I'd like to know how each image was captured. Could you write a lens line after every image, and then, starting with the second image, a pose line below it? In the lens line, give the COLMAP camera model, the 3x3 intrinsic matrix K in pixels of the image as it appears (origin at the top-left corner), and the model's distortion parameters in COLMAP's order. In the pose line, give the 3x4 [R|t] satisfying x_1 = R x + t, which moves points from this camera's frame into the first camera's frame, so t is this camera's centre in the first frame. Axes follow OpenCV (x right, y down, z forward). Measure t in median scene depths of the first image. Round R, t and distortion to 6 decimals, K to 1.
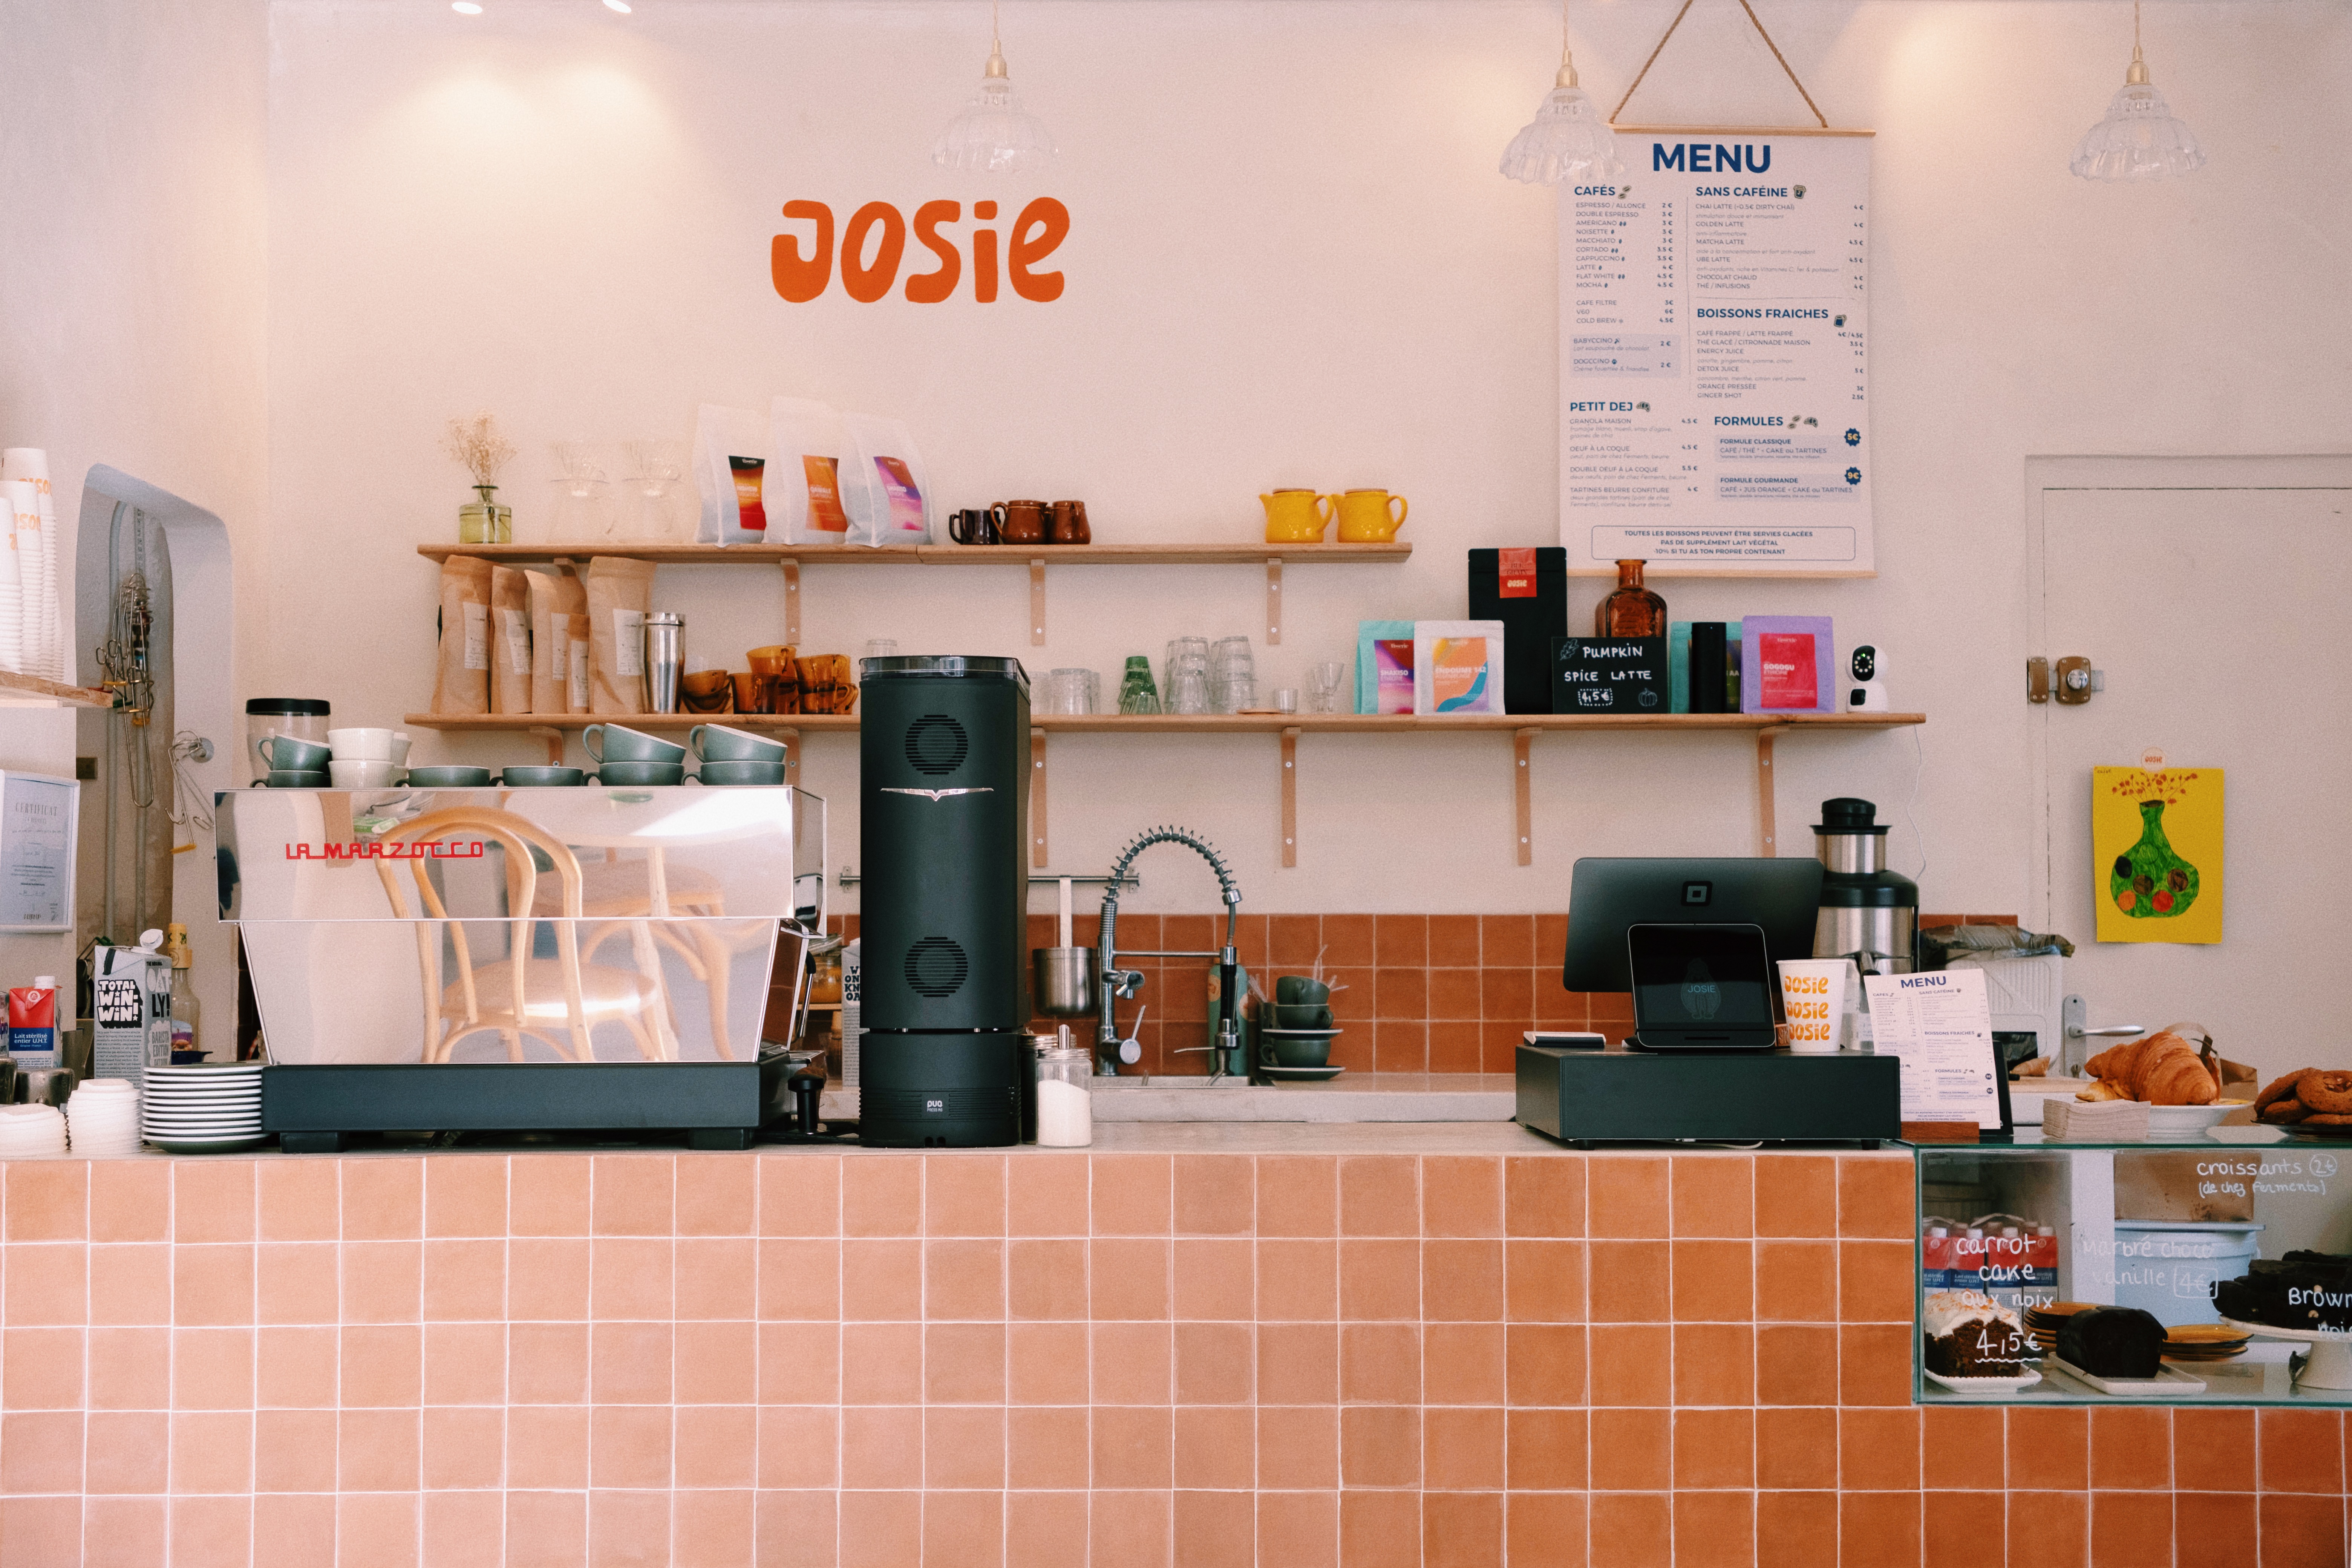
lens RADIAL K [[3498.8, 0, 1179.0], [0, 3498.8, 794.1], [0, 0, 1]] dist [0.096895, 0.000000]
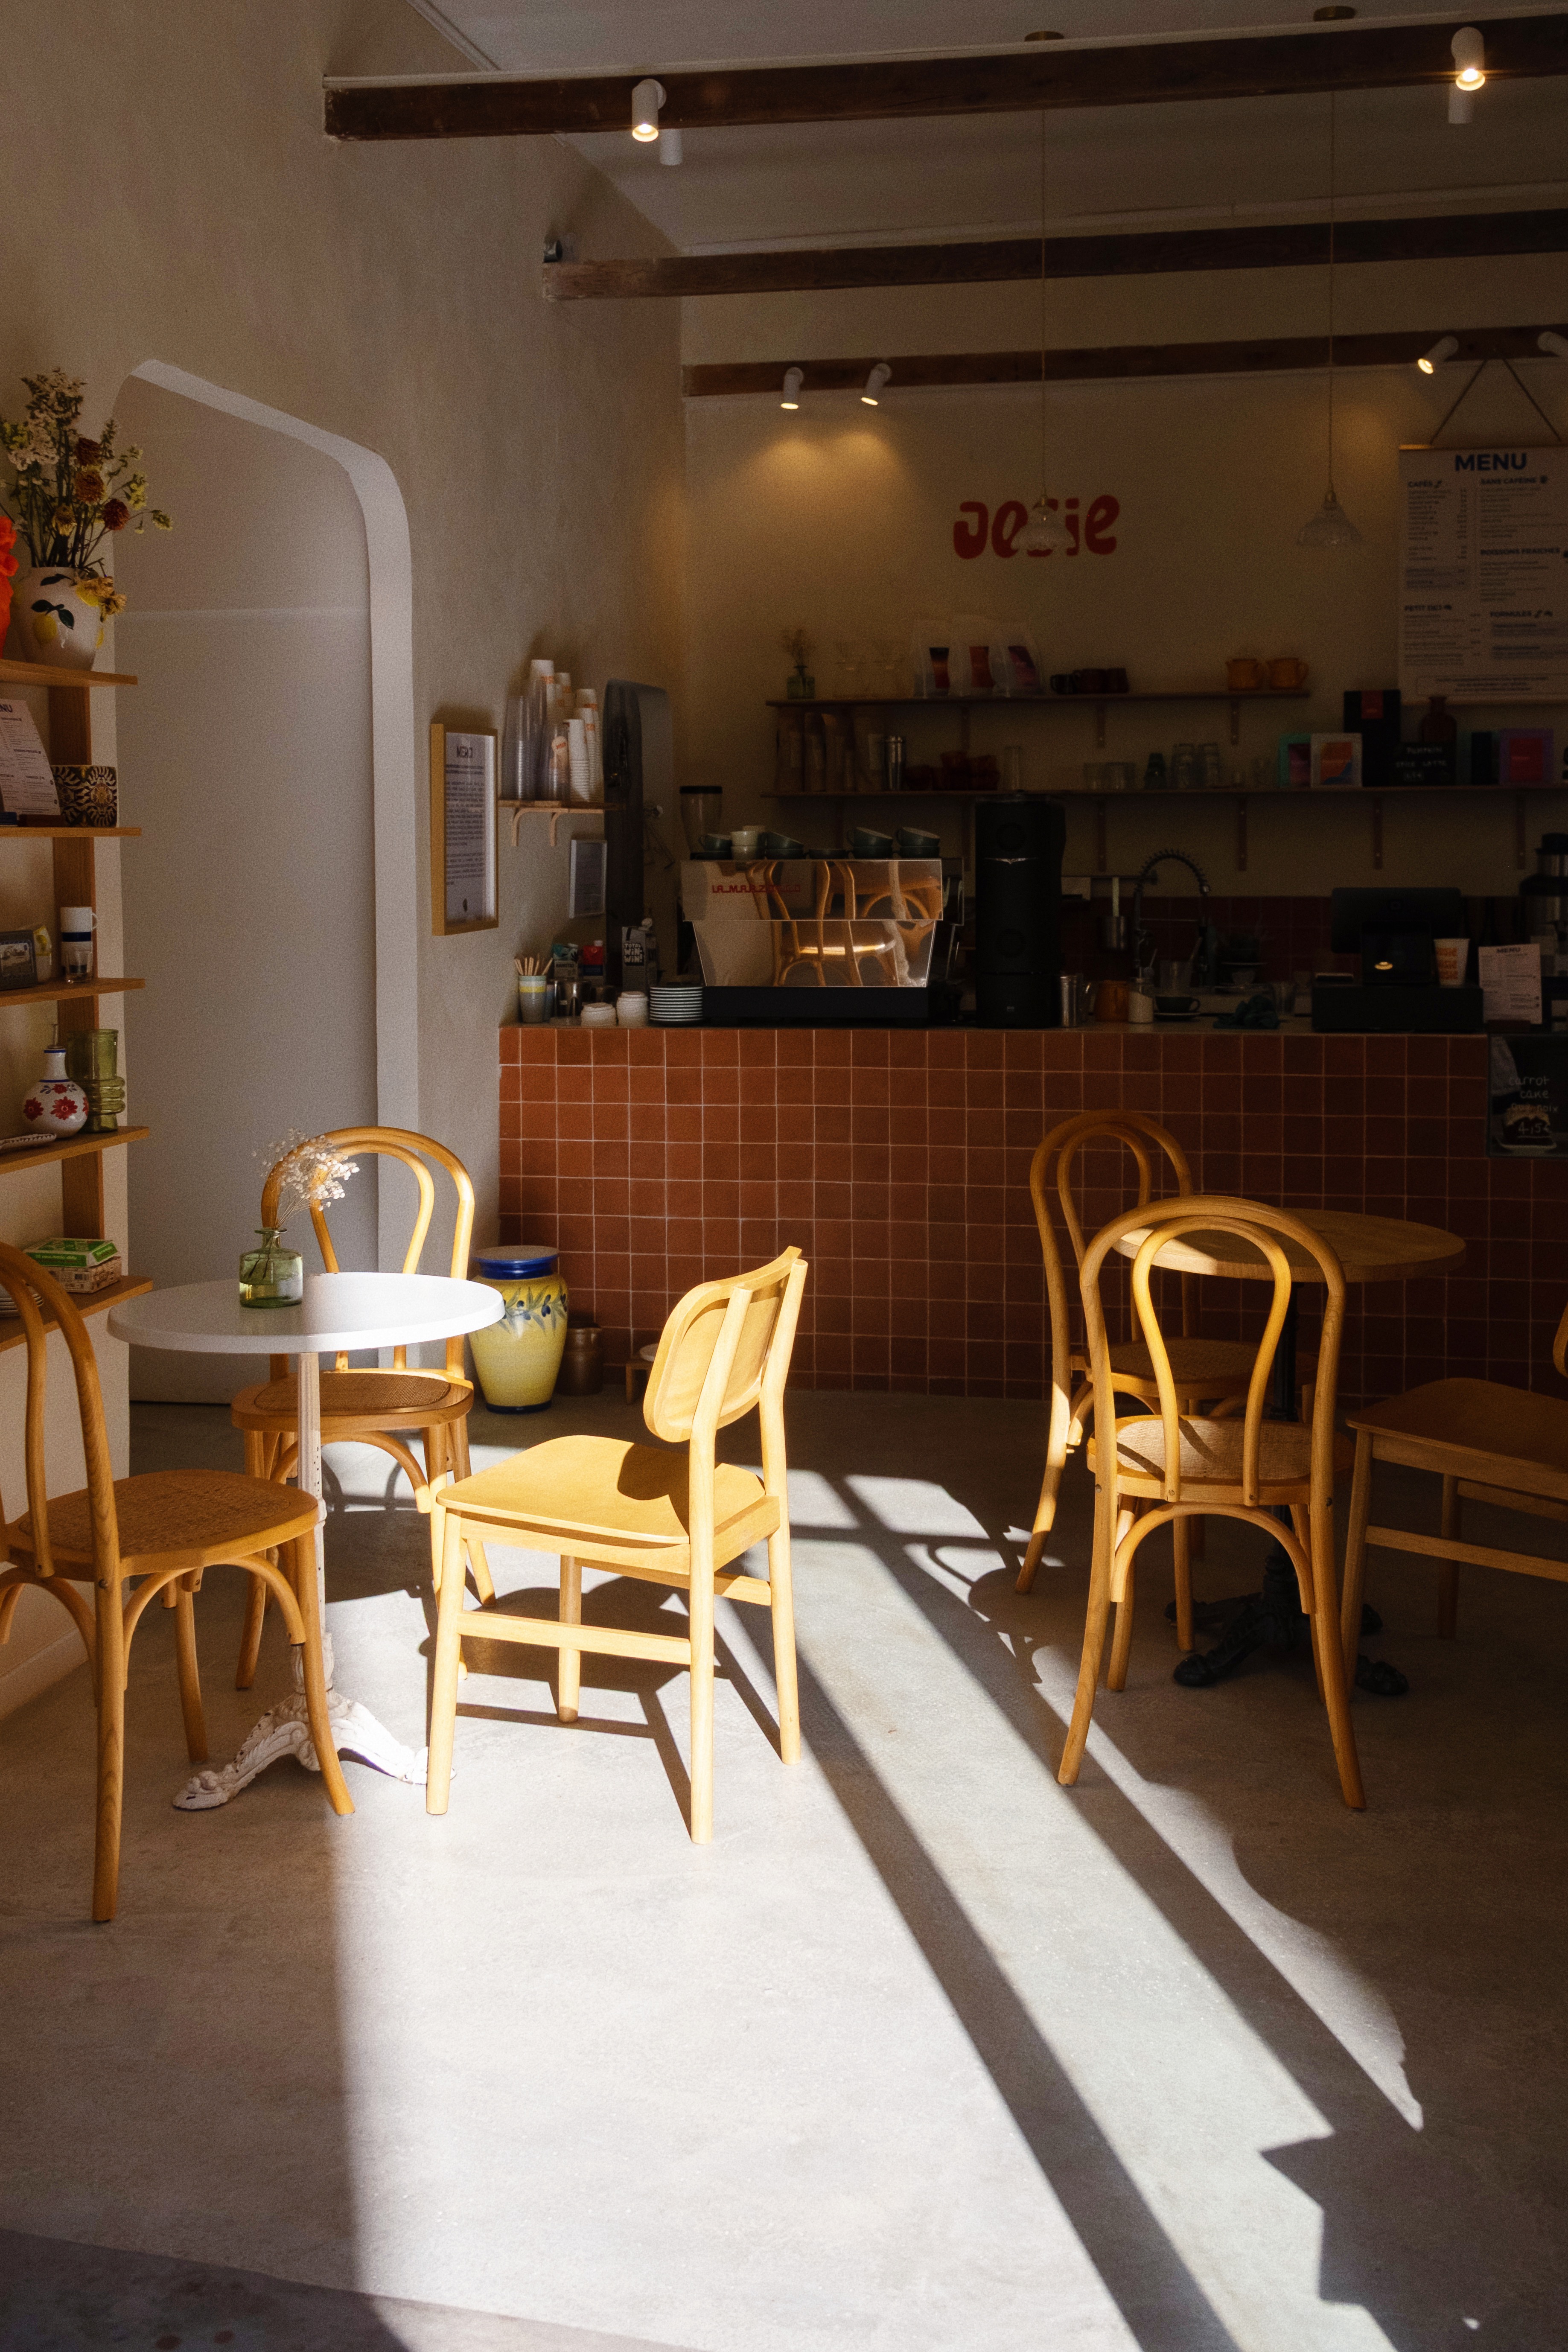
lens RADIAL K [[2208.2, 0, 783.8], [0, 2208.2, 1178.2], [0, 0, 1]] dist [-0.056312, 0.000000]
pose [[0.979314, 0.023420, -0.200985, 0.034321], [0.011451, 0.985273, 0.170605, -0.020023], [0.202021, -0.169377, 0.964624, -0.170360]]
